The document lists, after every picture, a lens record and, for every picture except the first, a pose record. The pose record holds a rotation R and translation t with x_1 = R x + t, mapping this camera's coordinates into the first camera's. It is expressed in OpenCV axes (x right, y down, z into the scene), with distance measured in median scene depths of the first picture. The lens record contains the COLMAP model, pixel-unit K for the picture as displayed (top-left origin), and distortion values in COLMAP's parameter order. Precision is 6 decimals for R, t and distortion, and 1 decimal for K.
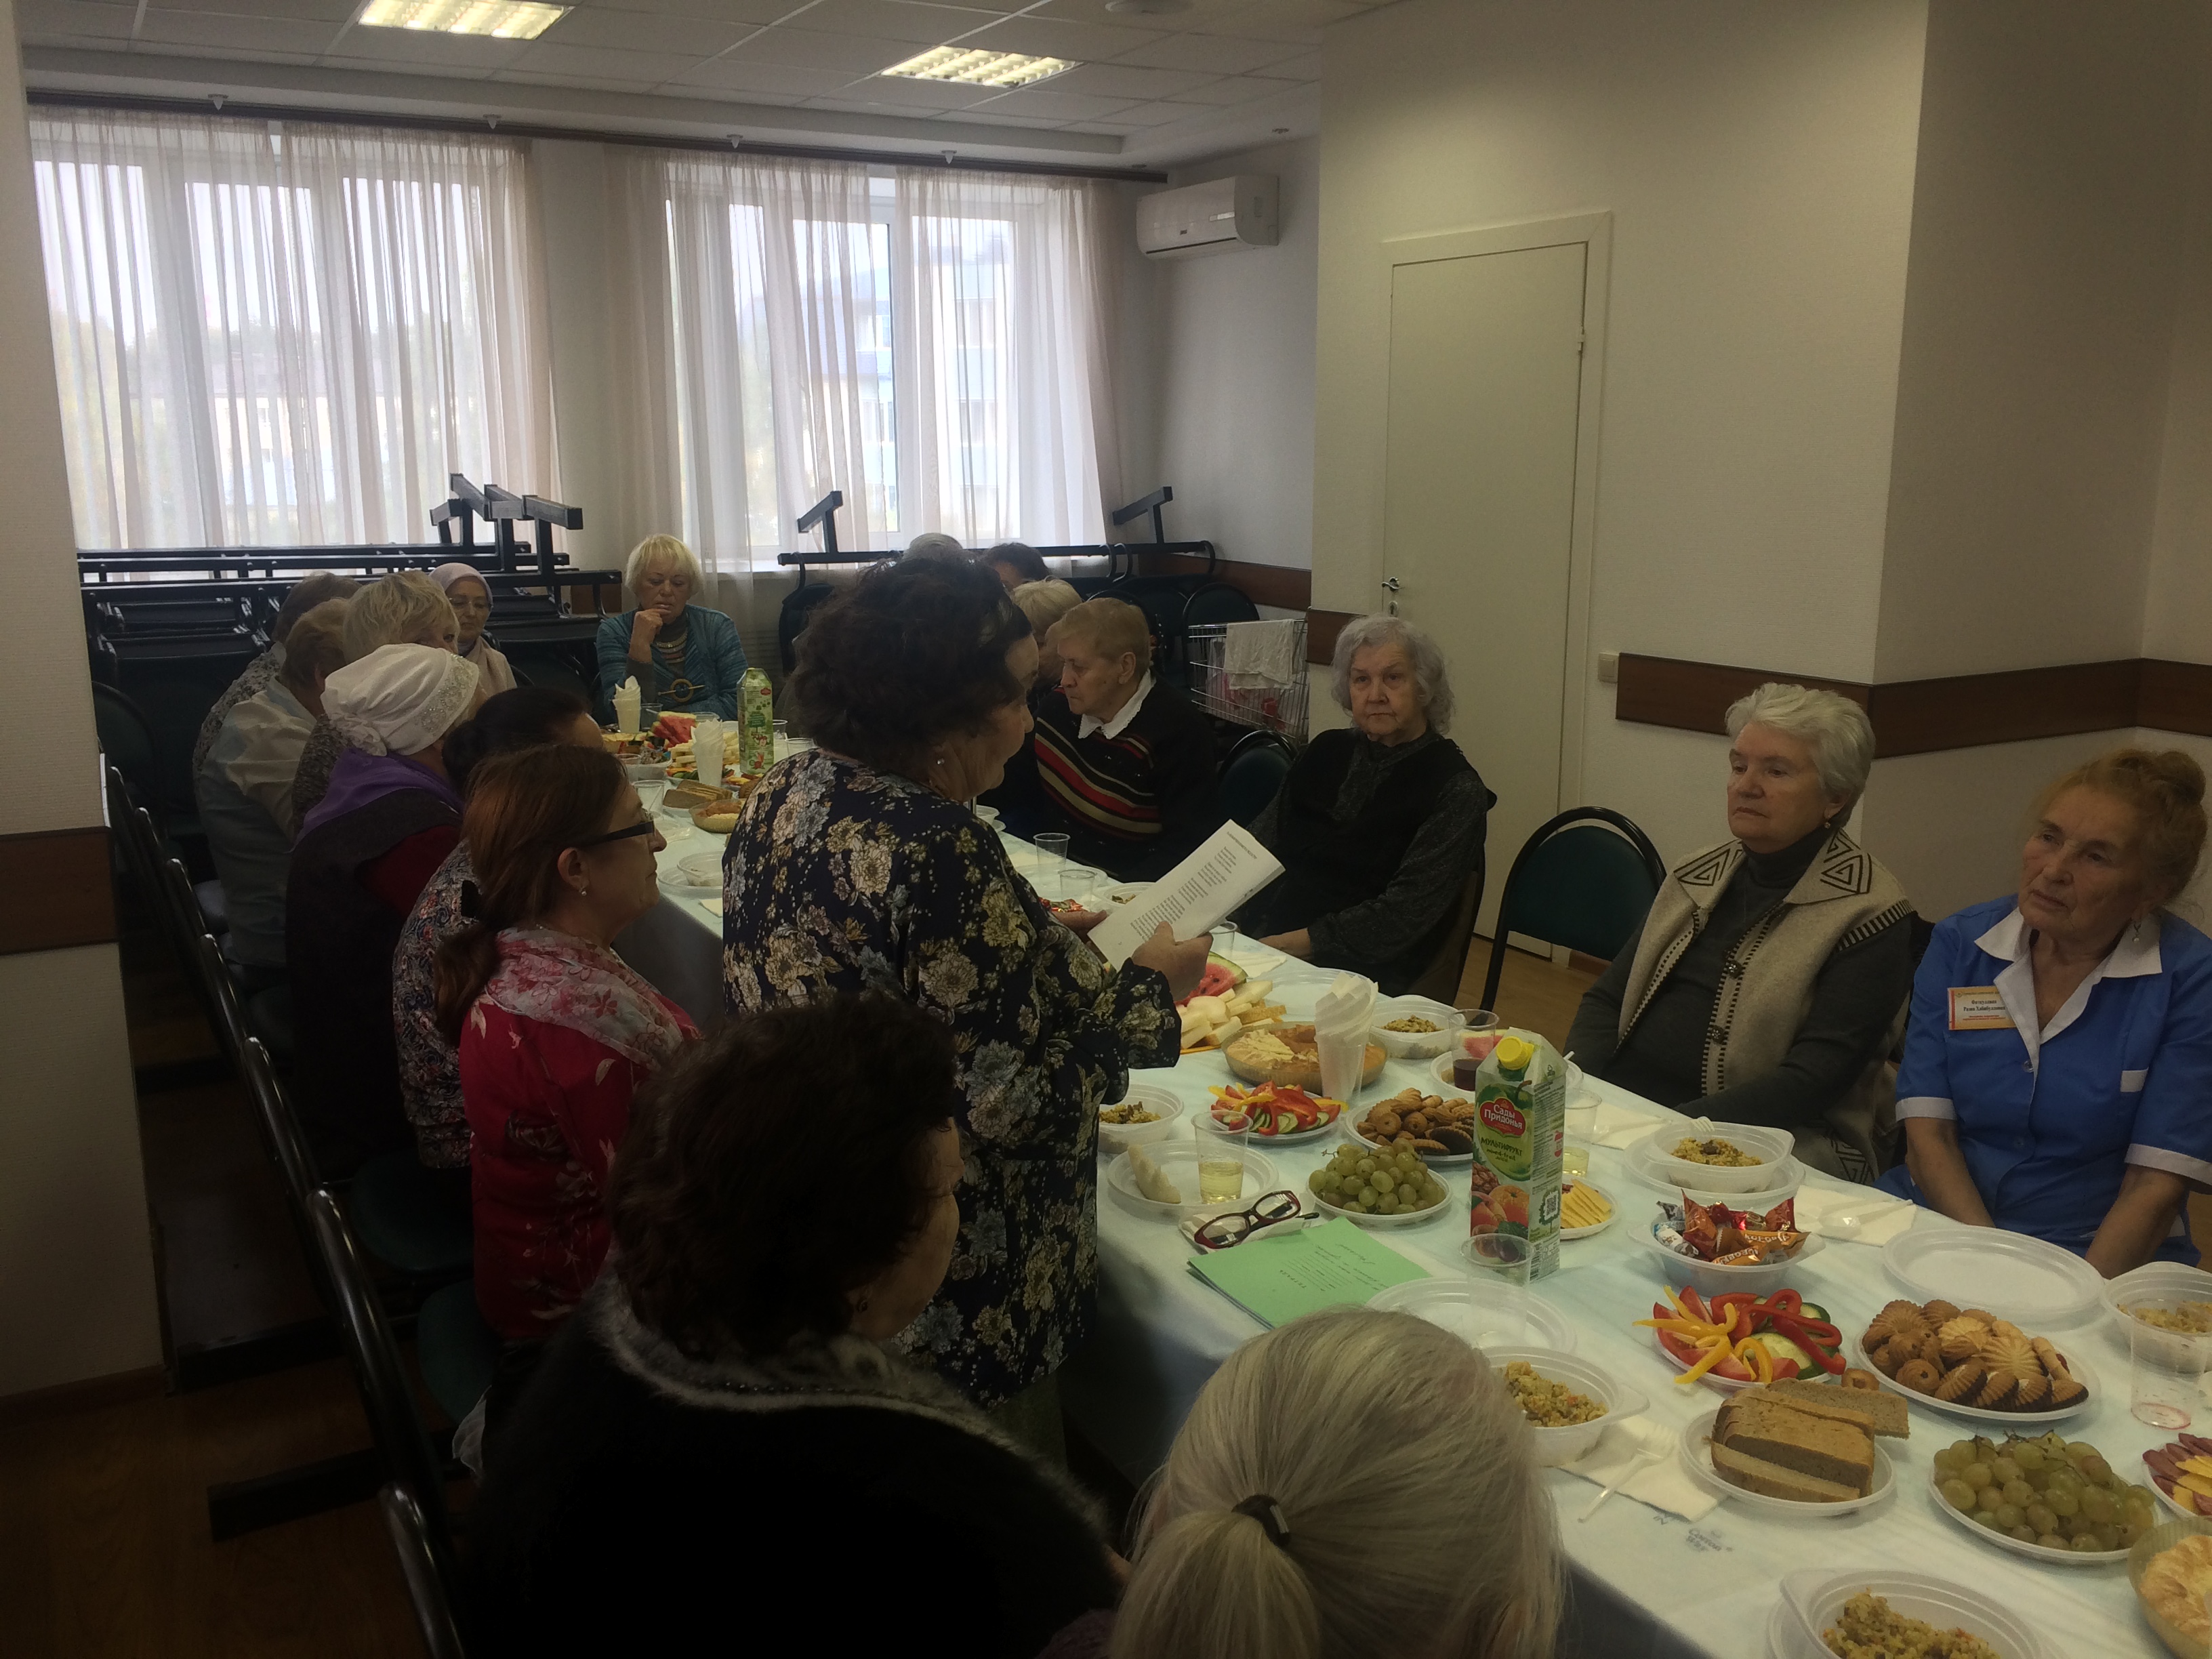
lens RADIAL K [[1884.9, 0, 1106.9], [0, 1884.9, 816.7], [0, 0, 1]] dist [0.066480, -0.099373]
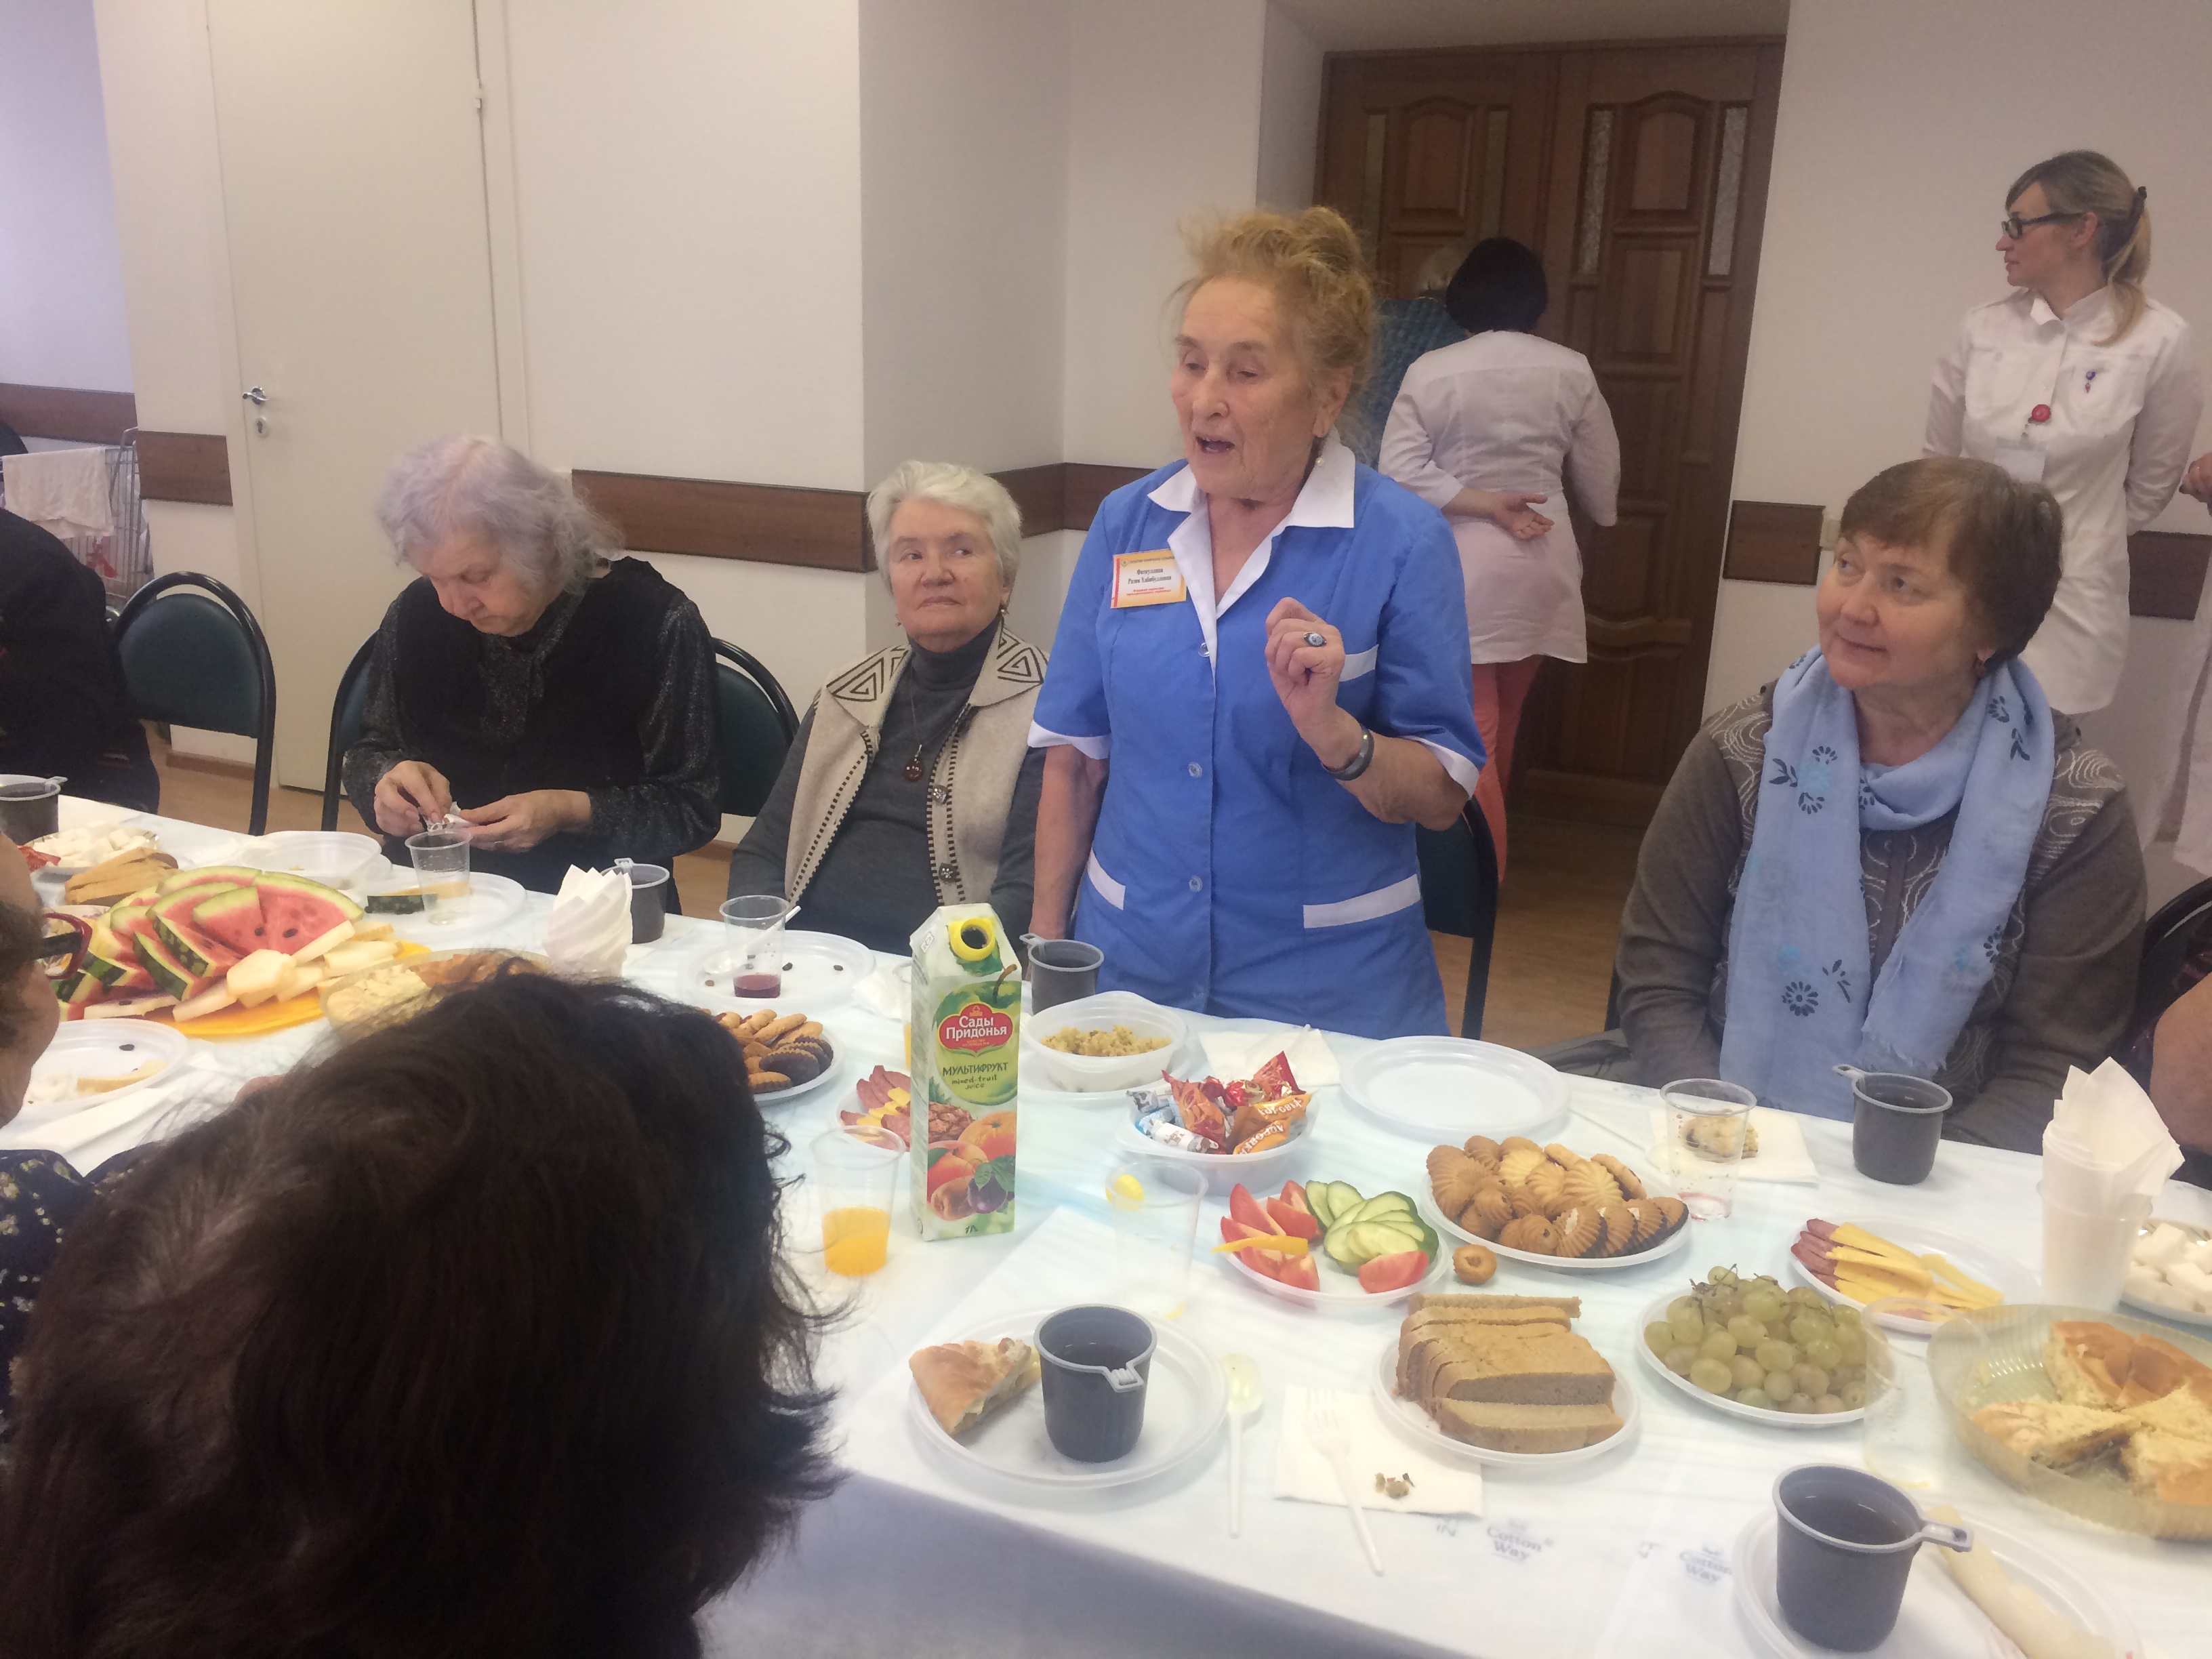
lens RADIAL K [[1884.9, 0, 1096.7], [0, 1884.9, 820.8], [0, 0, 1]] dist [0.066480, -0.099373]
pose [[0.809529, -0.132120, 0.572021, -0.040359], [0.086715, 0.990570, 0.106074, 0.002020], [-0.580641, -0.036267, 0.813352, 0.099560]]
